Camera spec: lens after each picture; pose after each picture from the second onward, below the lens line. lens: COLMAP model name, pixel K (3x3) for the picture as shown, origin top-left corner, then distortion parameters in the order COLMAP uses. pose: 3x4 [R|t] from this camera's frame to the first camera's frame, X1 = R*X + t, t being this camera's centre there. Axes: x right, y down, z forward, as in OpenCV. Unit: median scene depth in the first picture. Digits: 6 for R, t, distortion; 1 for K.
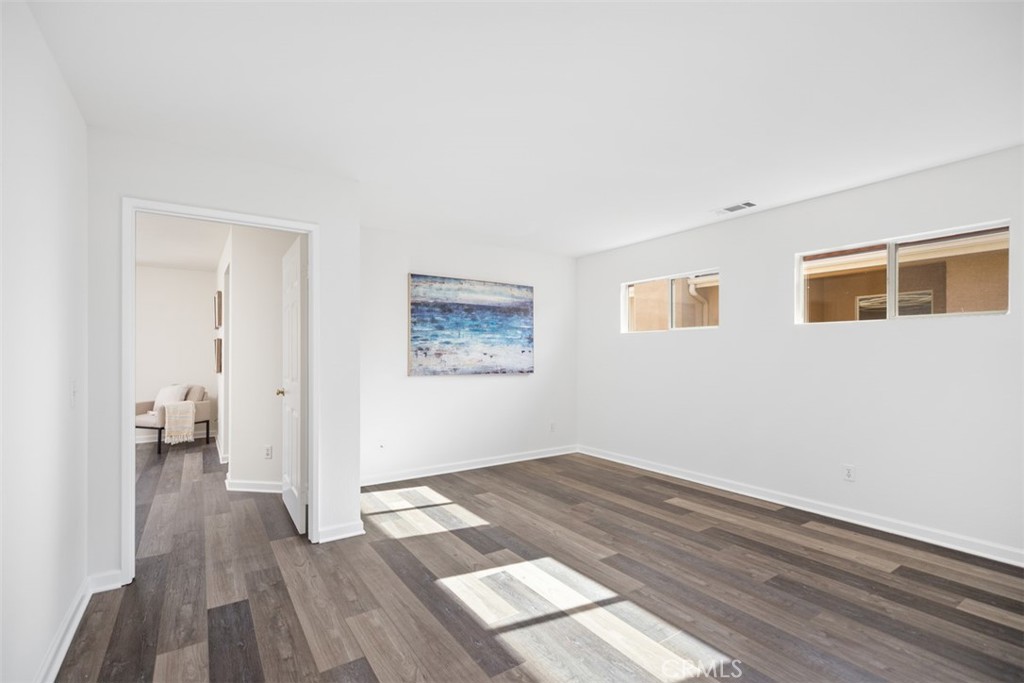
lens RADIAL K [[463.1, 0, 508.5], [0, 463.1, 349.1], [0, 0, 1]] dist [0.008339, -0.000385]
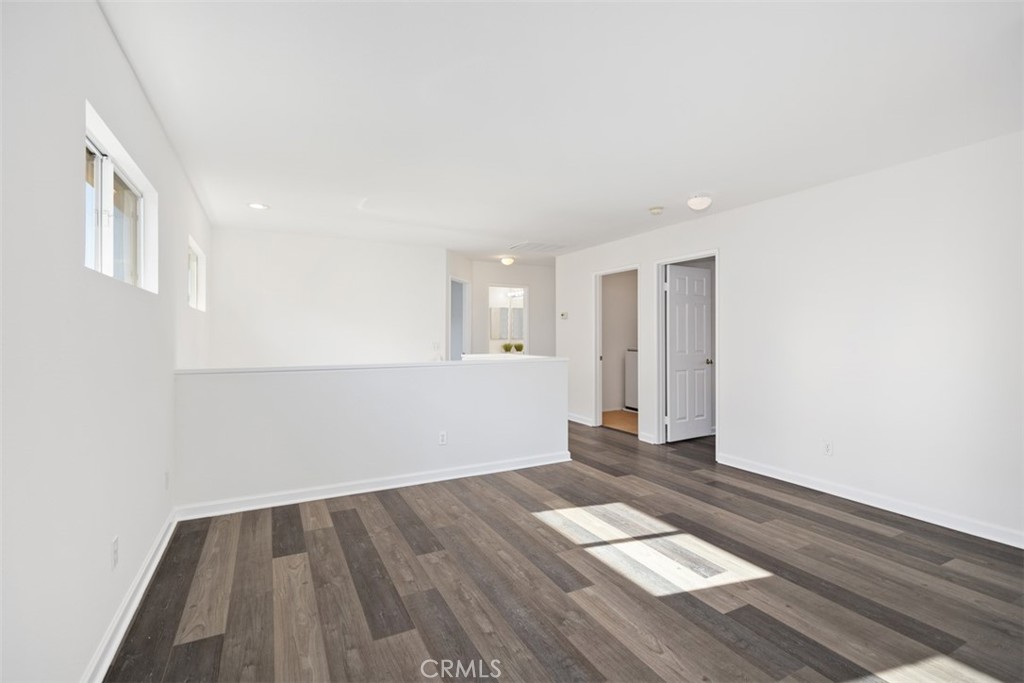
lens RADIAL K [[463.1, 0, 511.3], [0, 463.1, 337.3], [0, 0, 1]] dist [0.008339, -0.000385]
pose [[-0.994204, 0.001038, 0.107502, 0.258414], [0.000826, 0.999998, -0.002023, 0.016064], [-0.107504, -0.001922, -0.994203, 1.881638]]
